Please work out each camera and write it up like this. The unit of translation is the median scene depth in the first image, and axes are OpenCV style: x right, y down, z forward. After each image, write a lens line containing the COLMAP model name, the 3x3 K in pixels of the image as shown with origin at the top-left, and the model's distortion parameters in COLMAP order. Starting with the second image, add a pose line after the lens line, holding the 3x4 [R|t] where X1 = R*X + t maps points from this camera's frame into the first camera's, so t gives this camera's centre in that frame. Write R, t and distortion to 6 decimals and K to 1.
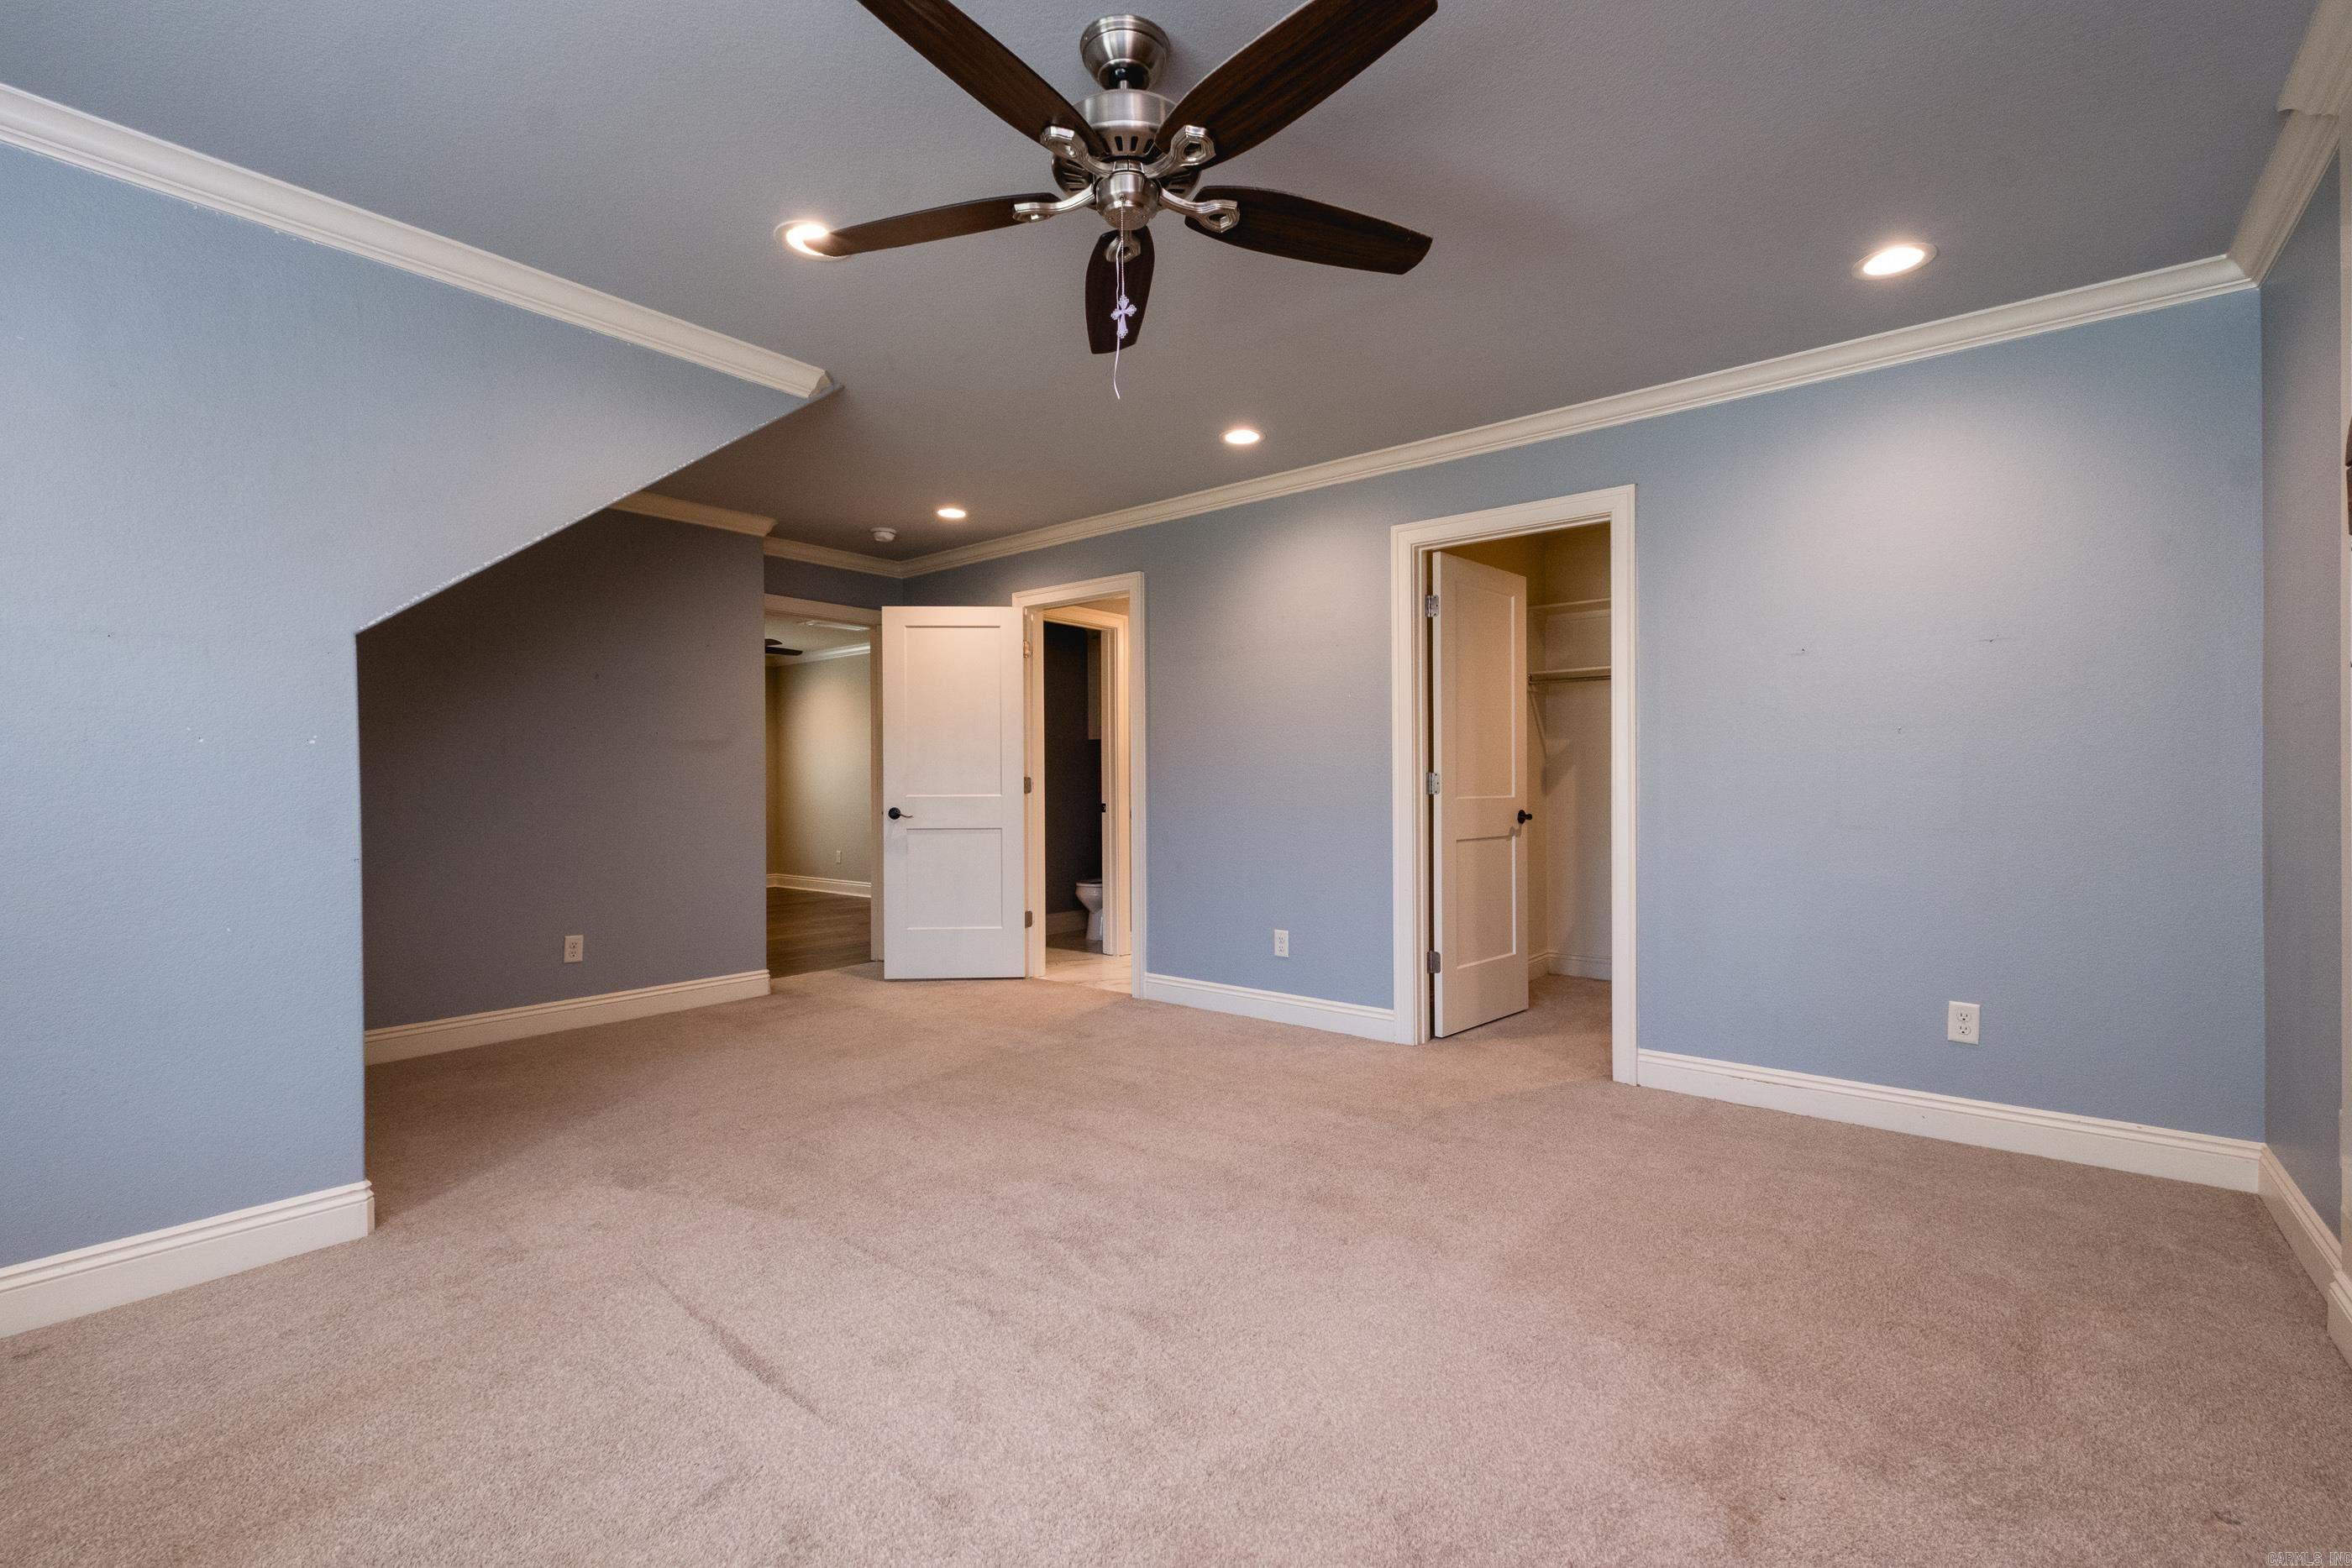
lens RADIAL K [[1028.1, 0, 1167.3], [0, 1028.1, 784.8], [0, 0, 1]] dist [0.002972, -0.001516]
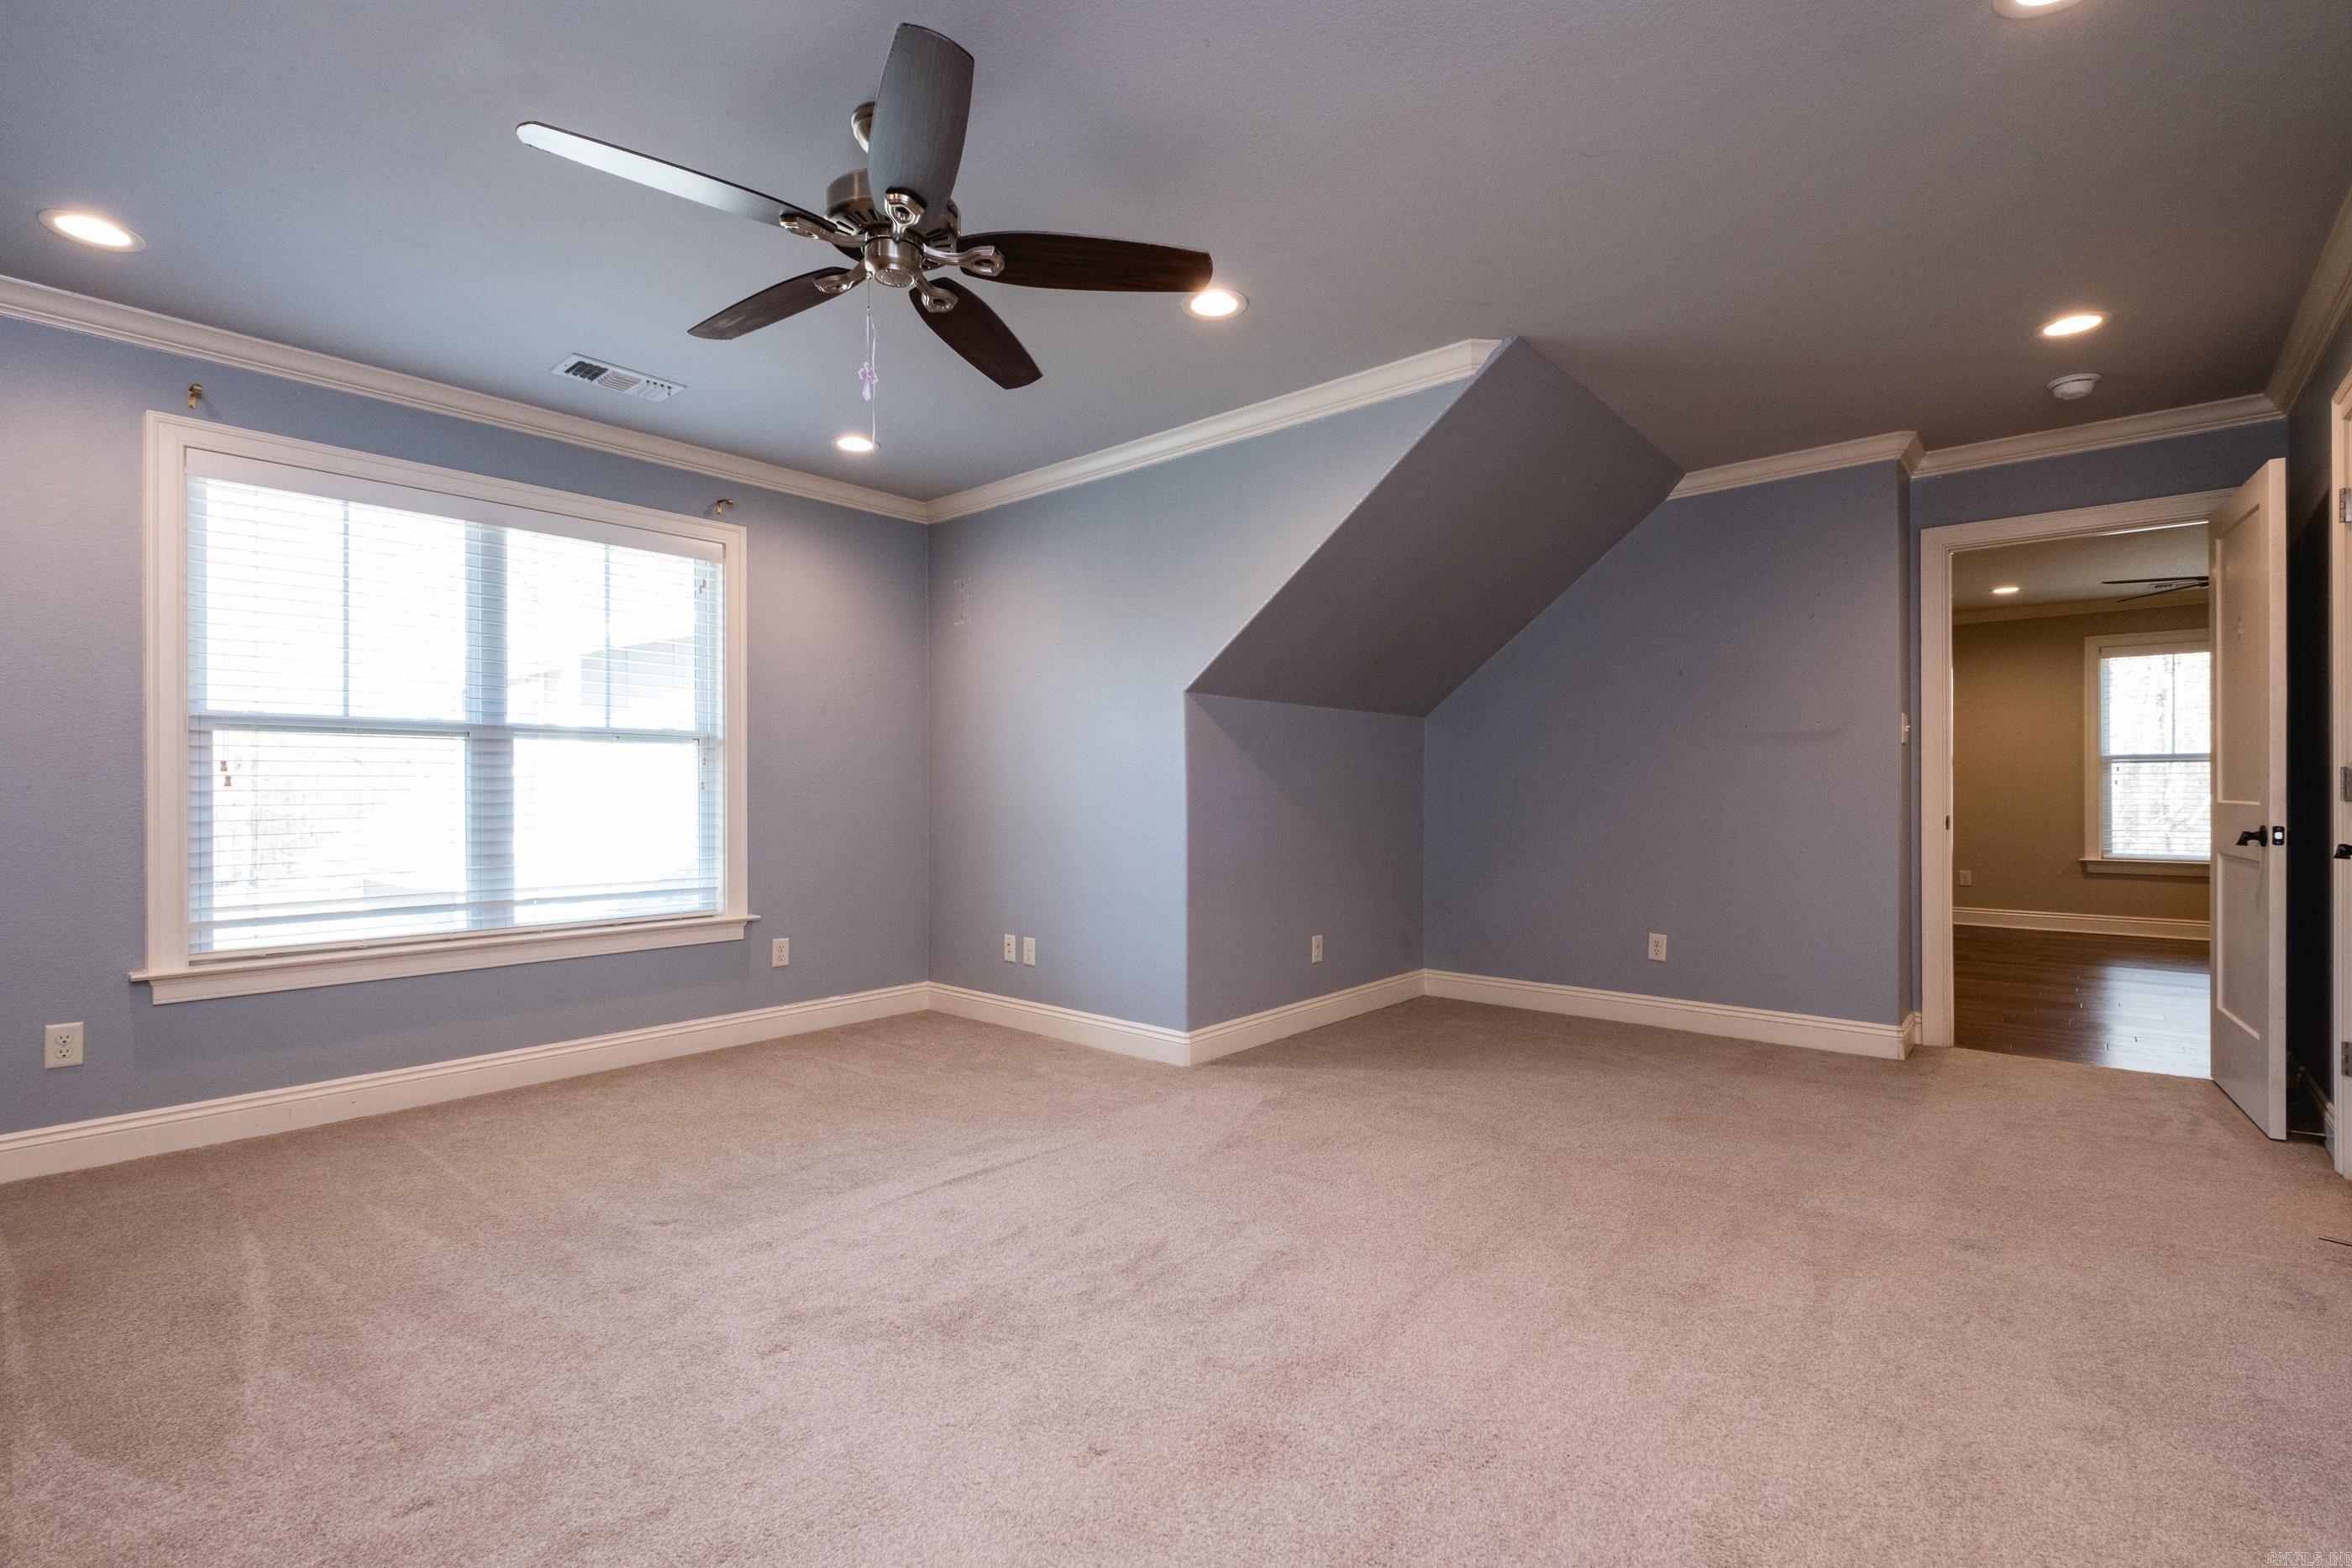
lens RADIAL K [[1038.7, 0, 1179.2], [0, 1038.7, 782.6], [0, 0, 1]] dist [0.002788, -0.000049]
pose [[-0.025519, 0.000096, -0.999674, 0.762971], [-0.000660, 1.000000, 0.000113, -0.002320], [0.999674, 0.000662, -0.025519, 0.943317]]
